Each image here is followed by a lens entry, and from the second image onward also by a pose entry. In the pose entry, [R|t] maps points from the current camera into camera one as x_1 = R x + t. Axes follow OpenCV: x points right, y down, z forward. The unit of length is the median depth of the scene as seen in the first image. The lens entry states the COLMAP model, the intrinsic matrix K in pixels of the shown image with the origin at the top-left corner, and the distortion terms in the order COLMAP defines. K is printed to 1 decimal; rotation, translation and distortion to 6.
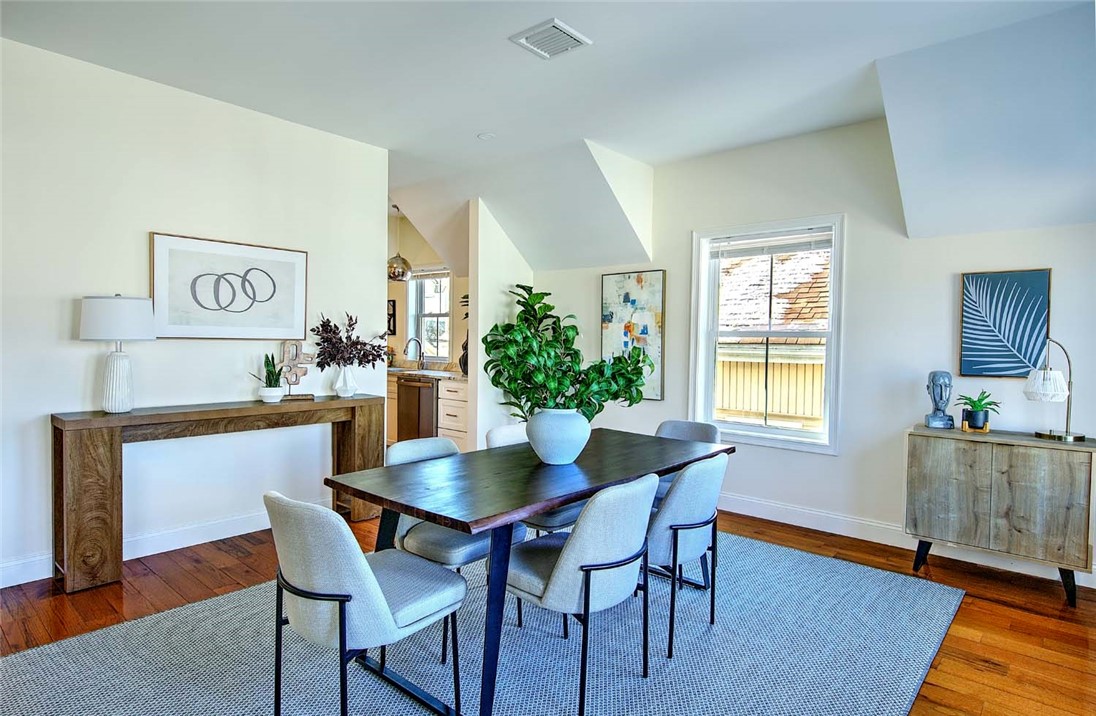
lens RADIAL K [[598.5, 0, 552.7], [0, 598.5, 359.7], [0, 0, 1]] dist [0.006087, -0.006597]
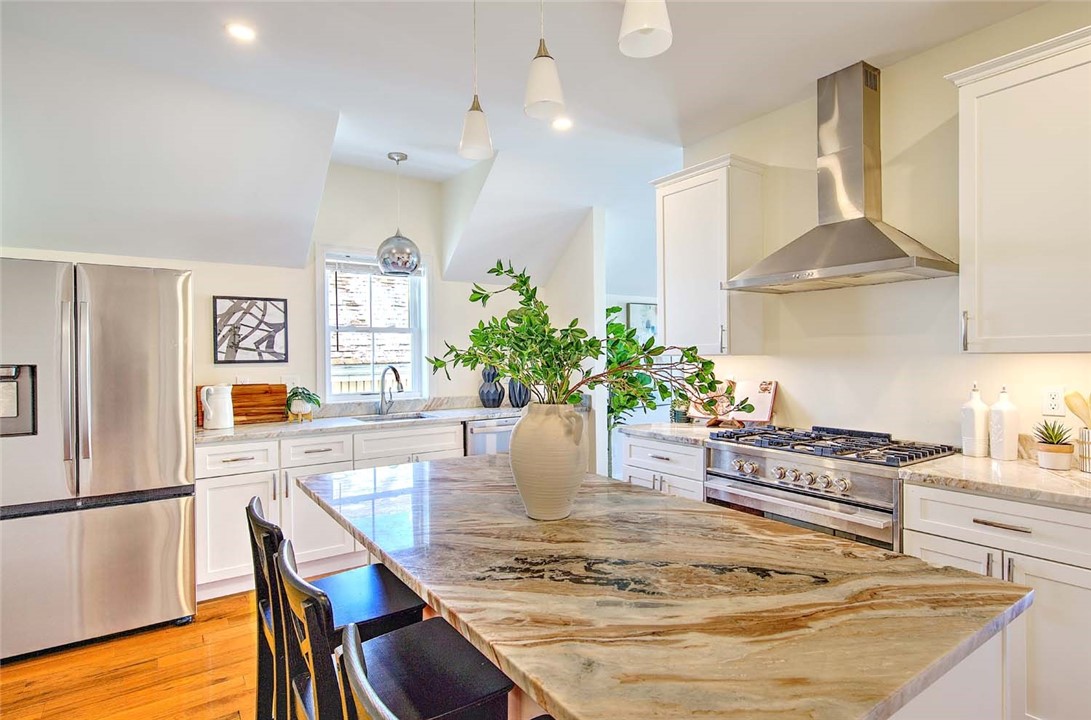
lens RADIAL K [[555.5, 0, 557.6], [0, 555.5, 357.5], [0, 0, 1]] dist [0.009261, -0.007293]
pose [[0.234032, -0.021896, 0.971982, -1.357704], [0.045642, 0.998892, 0.011512, -0.077085], [-0.971157, 0.041669, 0.234772, 1.221931]]
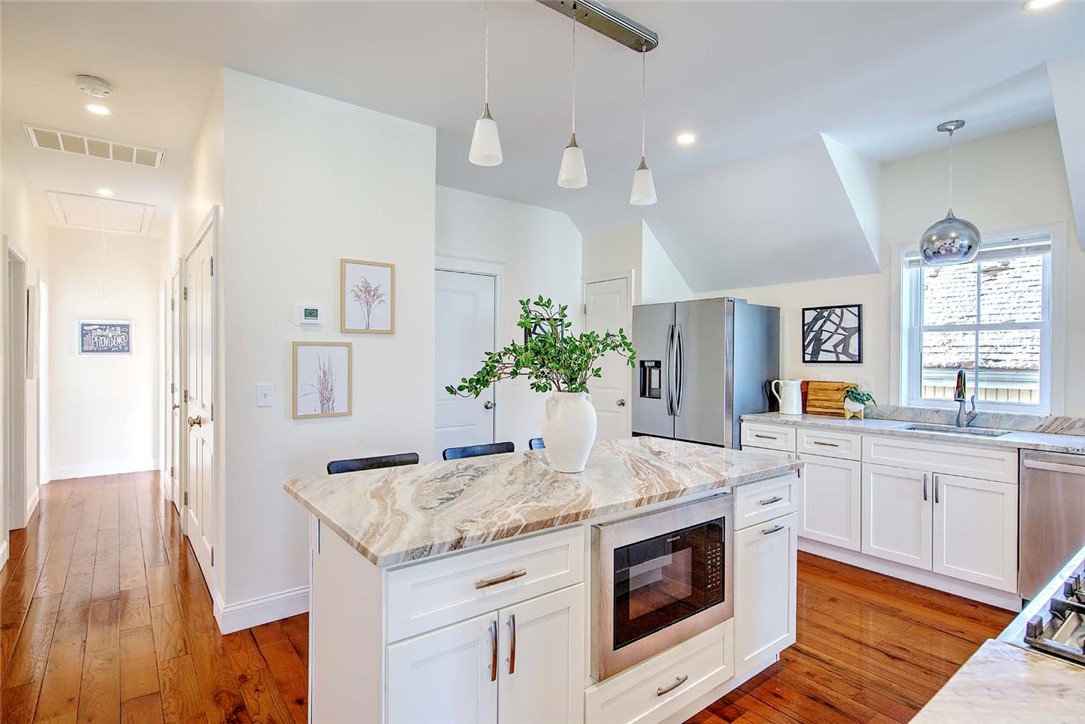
lens RADIAL K [[552.4, 0, 548.5], [0, 552.4, 363.2], [0, 0, 1]] dist [0.009261, -0.007293]
pose [[0.981736, -0.009052, -0.190033, -0.892114], [0.004250, 0.999662, -0.025662, -0.054778], [0.190201, 0.024386, 0.981442, 0.774029]]
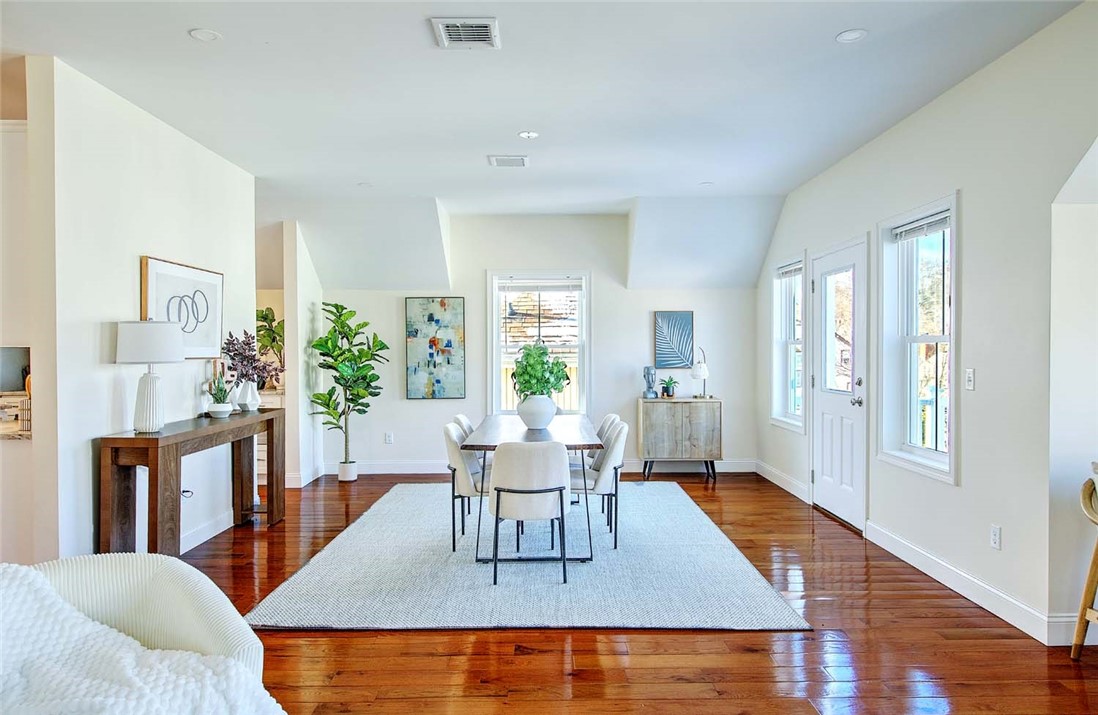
lens RADIAL K [[681.3, 0, 557.6], [0, 681.3, 359.6], [0, 0, 1]] dist [0.008057, -0.002004]
pose [[0.744795, -0.027484, 0.666727, -0.823993], [0.037149, 0.999310, -0.000304, -0.008764], [-0.666258, 0.024995, 0.745302, -0.293057]]
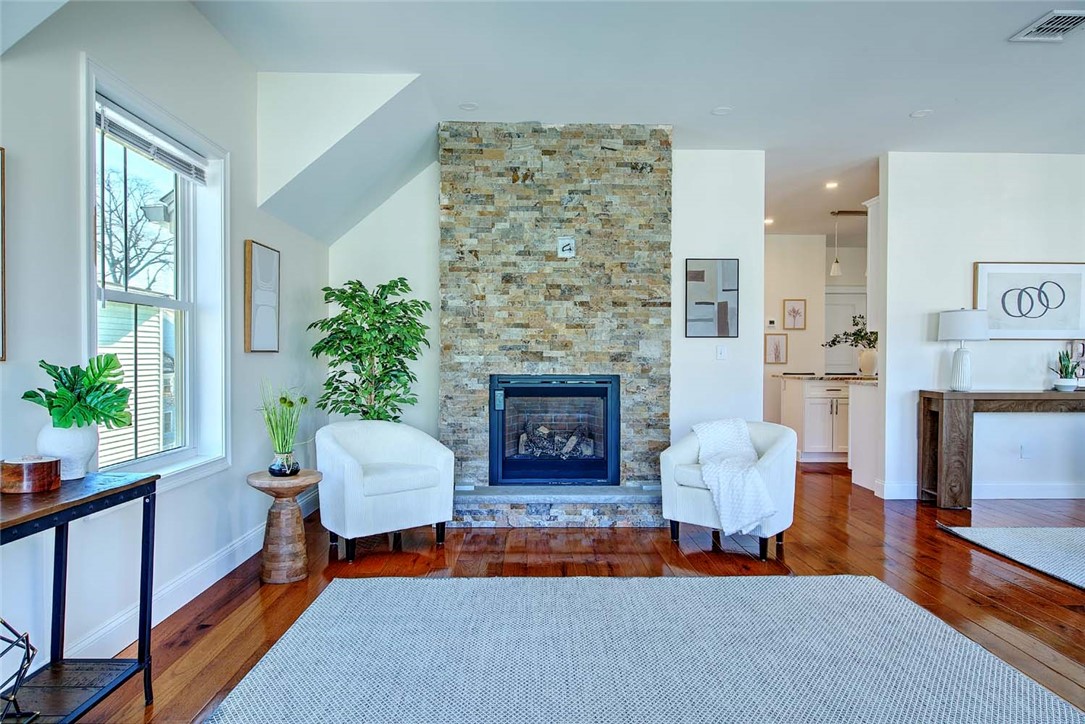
lens RADIAL K [[668.1, 0, 547.2], [0, 668.1, 363.0], [0, 0, 1]] dist [0.013497, -0.008781]
pose [[0.677787, -0.006037, -0.735234, -0.184625], [-0.015827, 0.999615, -0.022798, 0.061168], [0.735088, 0.027089, 0.677430, -0.671884]]
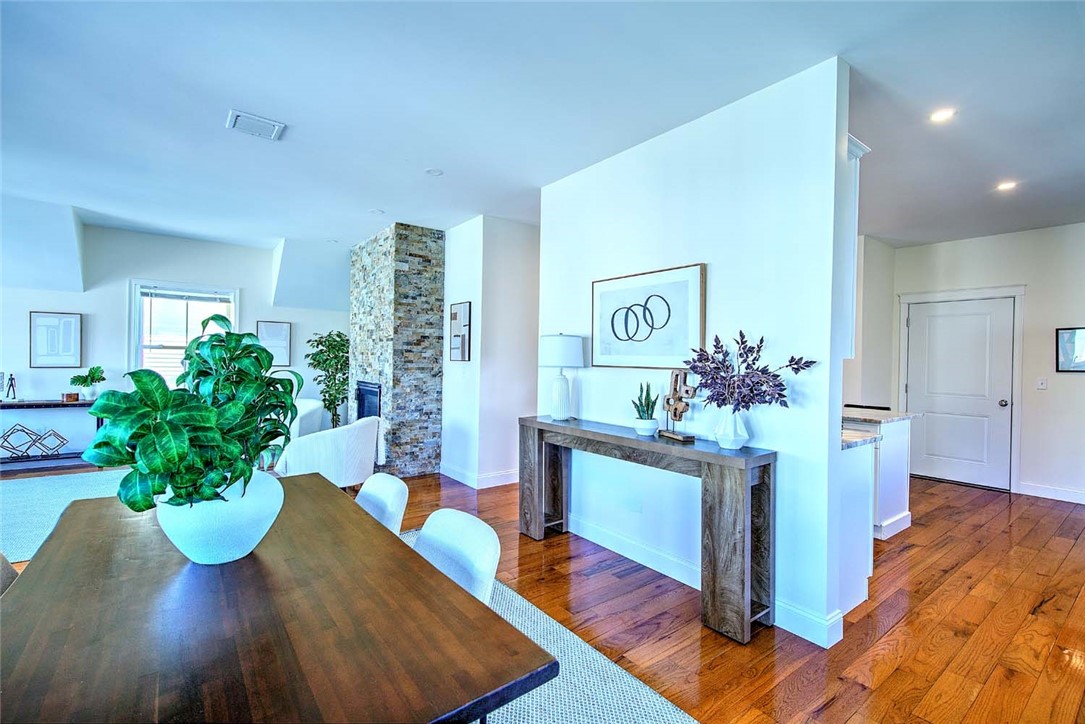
lens RADIAL K [[486.3, 0, 547.1], [0, 486.3, 363.5], [0, 0, 1]] dist [0.009473, -0.002212]
pose [[-0.199162, -0.012655, -0.979885, 0.307921], [-0.054781, 0.998497, -0.001761, -0.030856], [0.978434, 0.053329, -0.199555, 0.993368]]
